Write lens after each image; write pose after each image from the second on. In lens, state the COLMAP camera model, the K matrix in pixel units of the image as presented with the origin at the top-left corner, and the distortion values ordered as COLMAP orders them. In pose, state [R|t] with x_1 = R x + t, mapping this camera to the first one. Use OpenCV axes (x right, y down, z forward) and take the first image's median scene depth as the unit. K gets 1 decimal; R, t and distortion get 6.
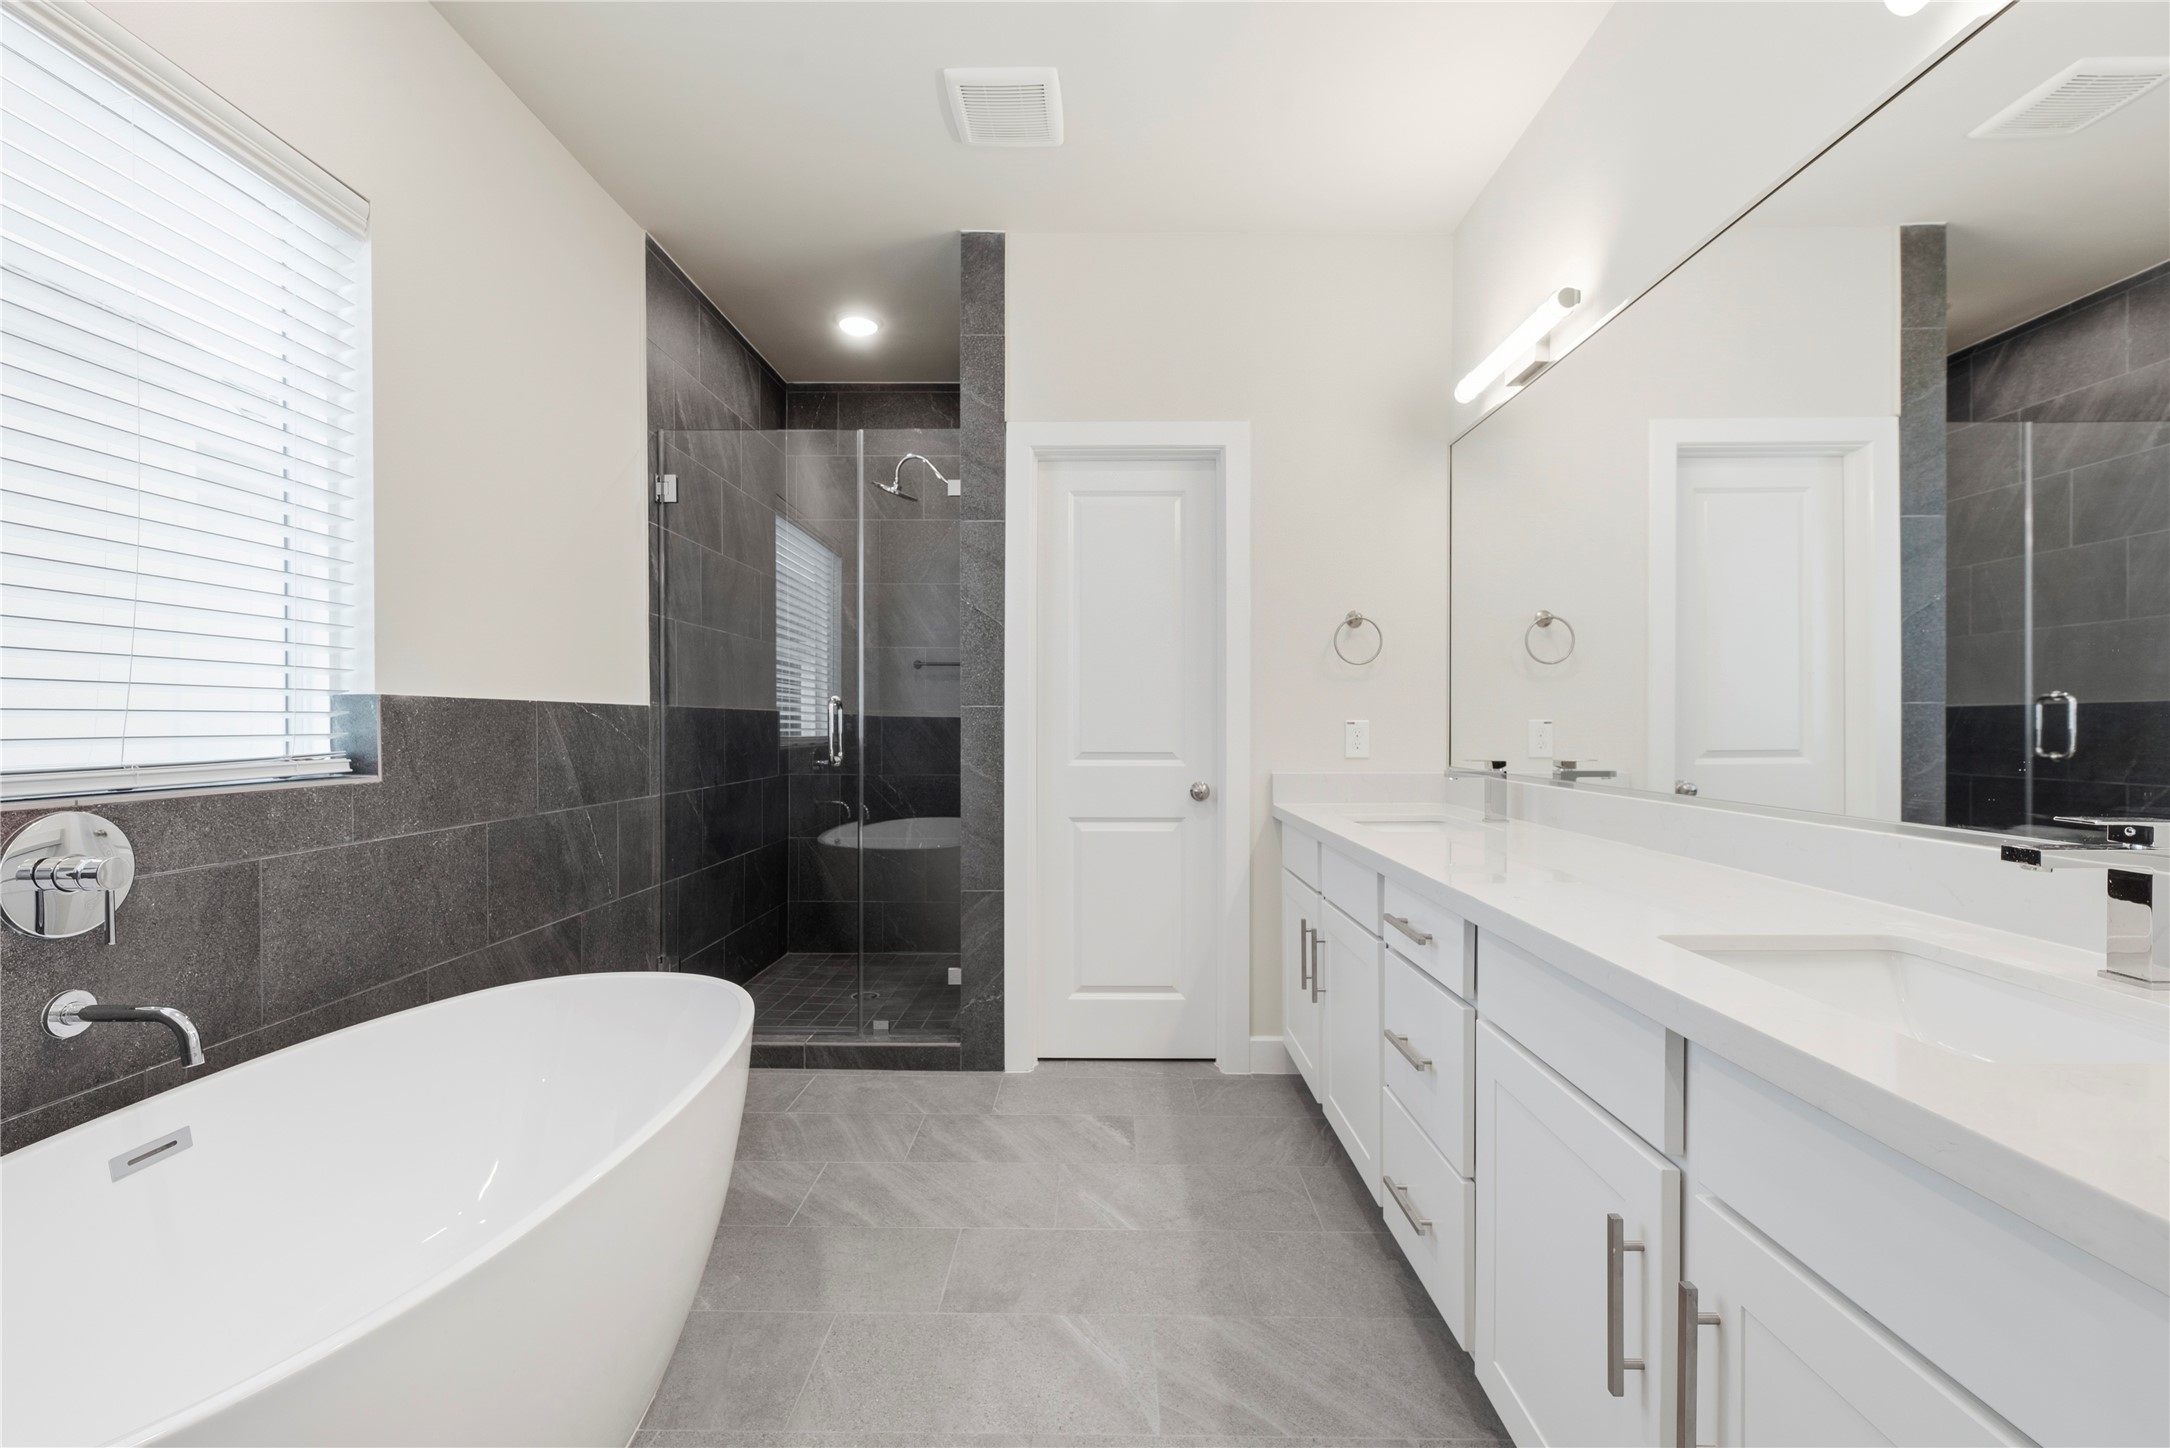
lens RADIAL K [[926.6, 0, 1087.8], [0, 926.6, 729.3], [0, 0, 1]] dist [-0.004987, -0.001779]
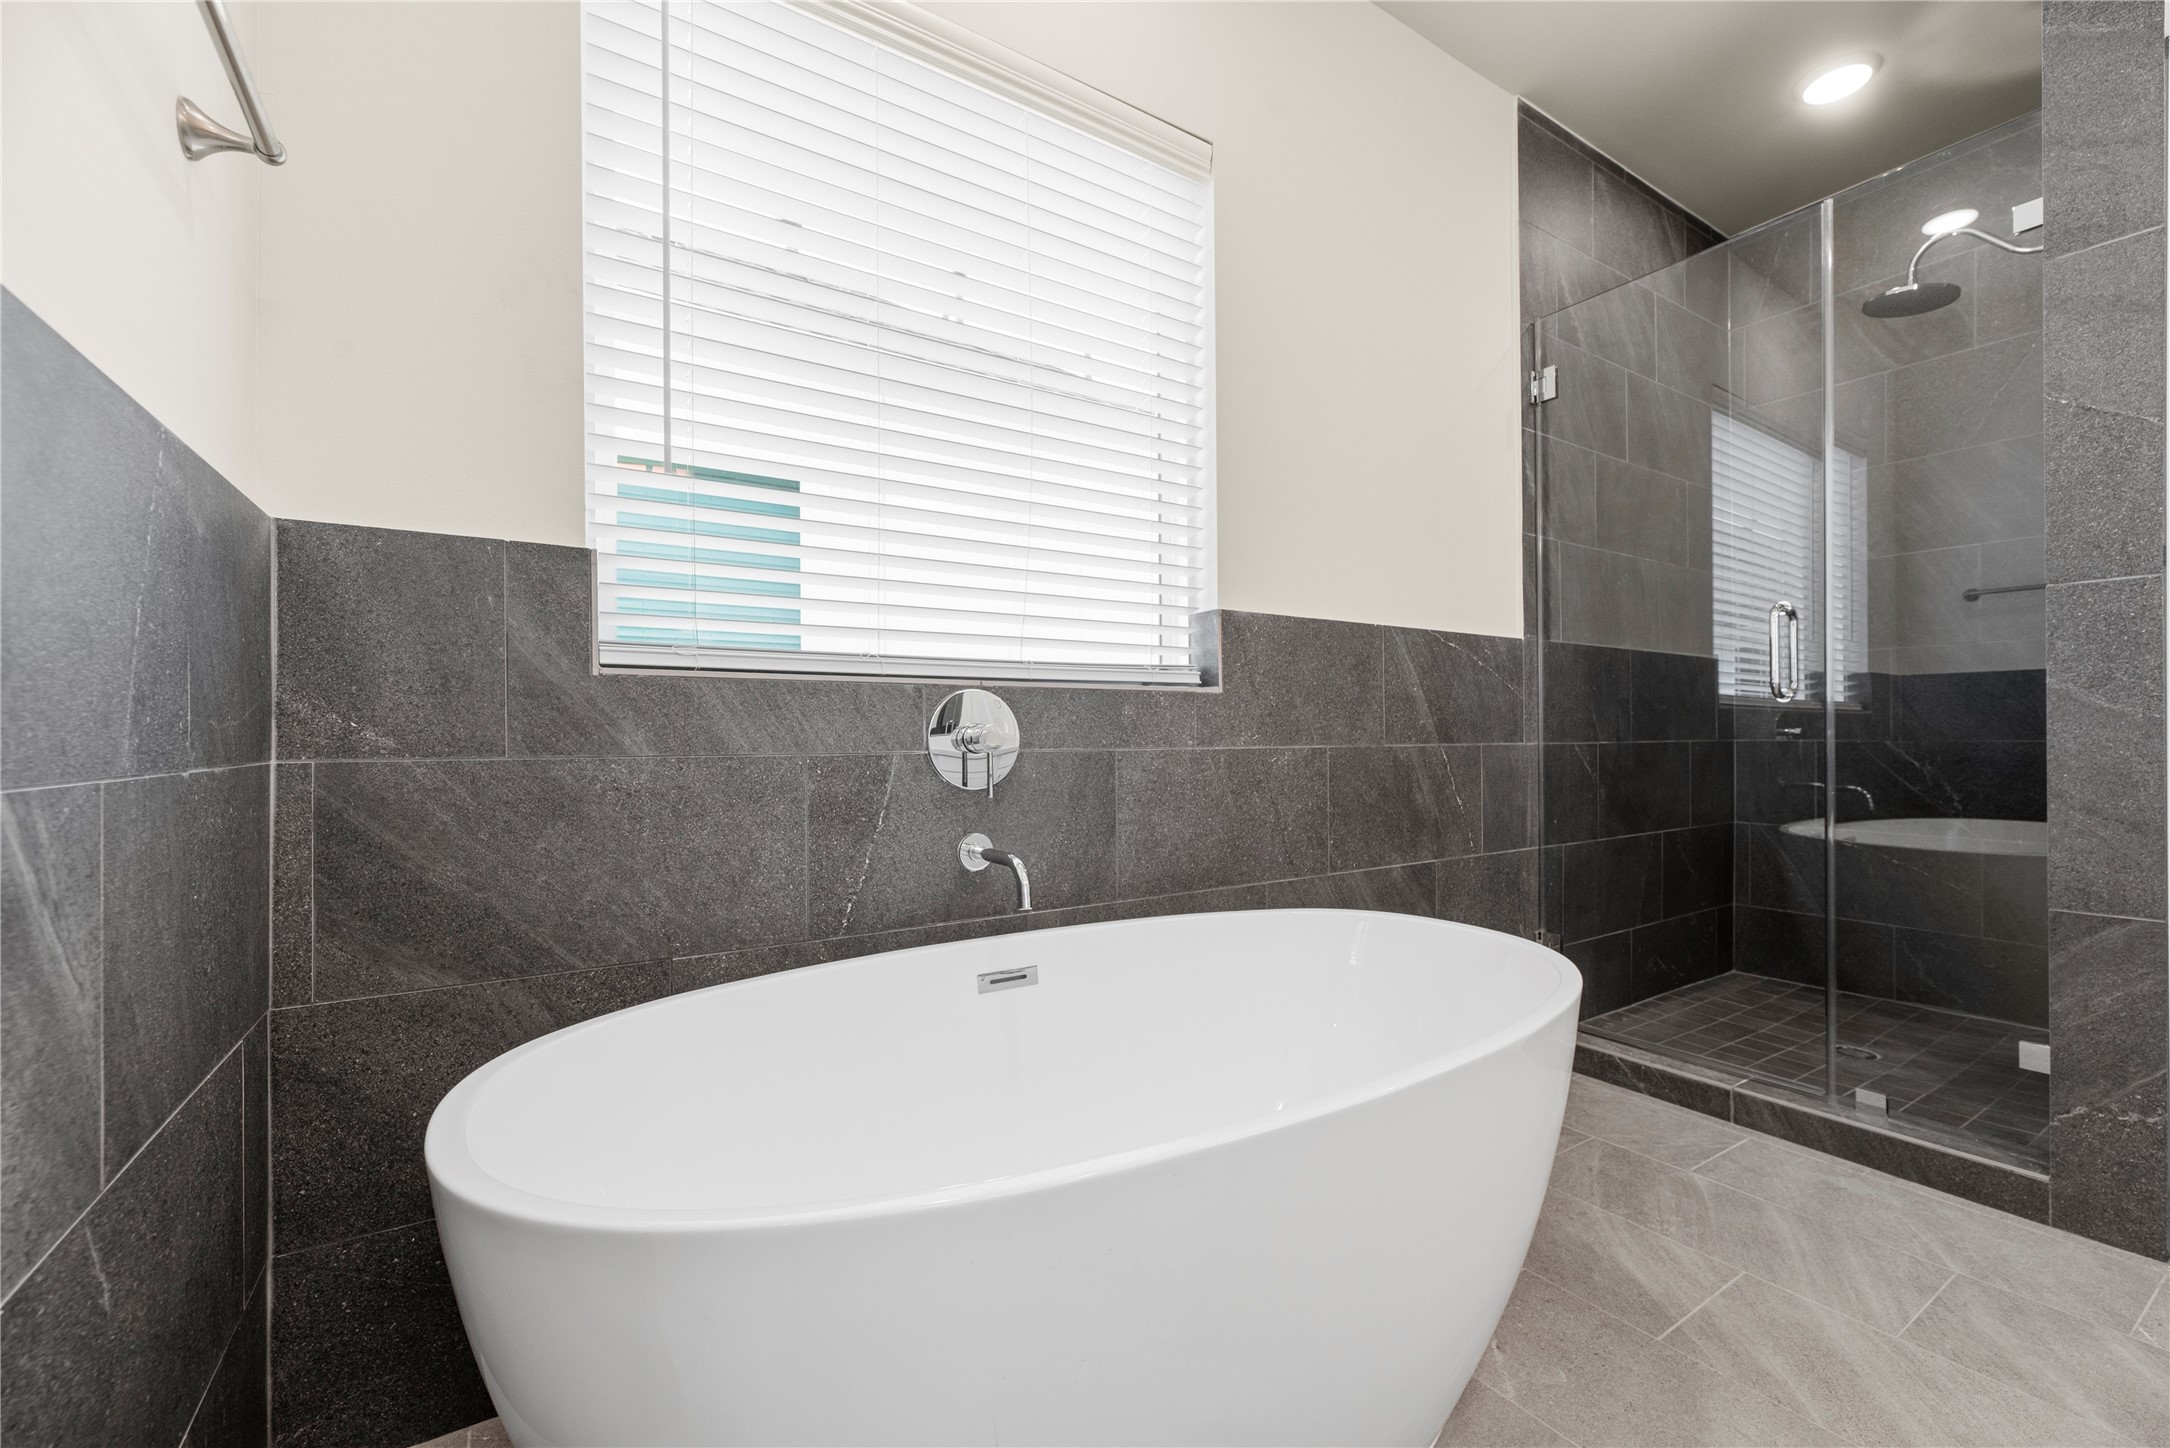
lens RADIAL K [[880.6, 0, 1095.6], [0, 880.6, 734.8], [0, 0, 1]] dist [0.002883, -0.000016]
pose [[0.558441, -0.004940, -0.829530, -0.013282], [-0.000184, 0.999982, -0.006079, 0.075532], [0.829544, 0.003547, 0.558430, 0.223337]]
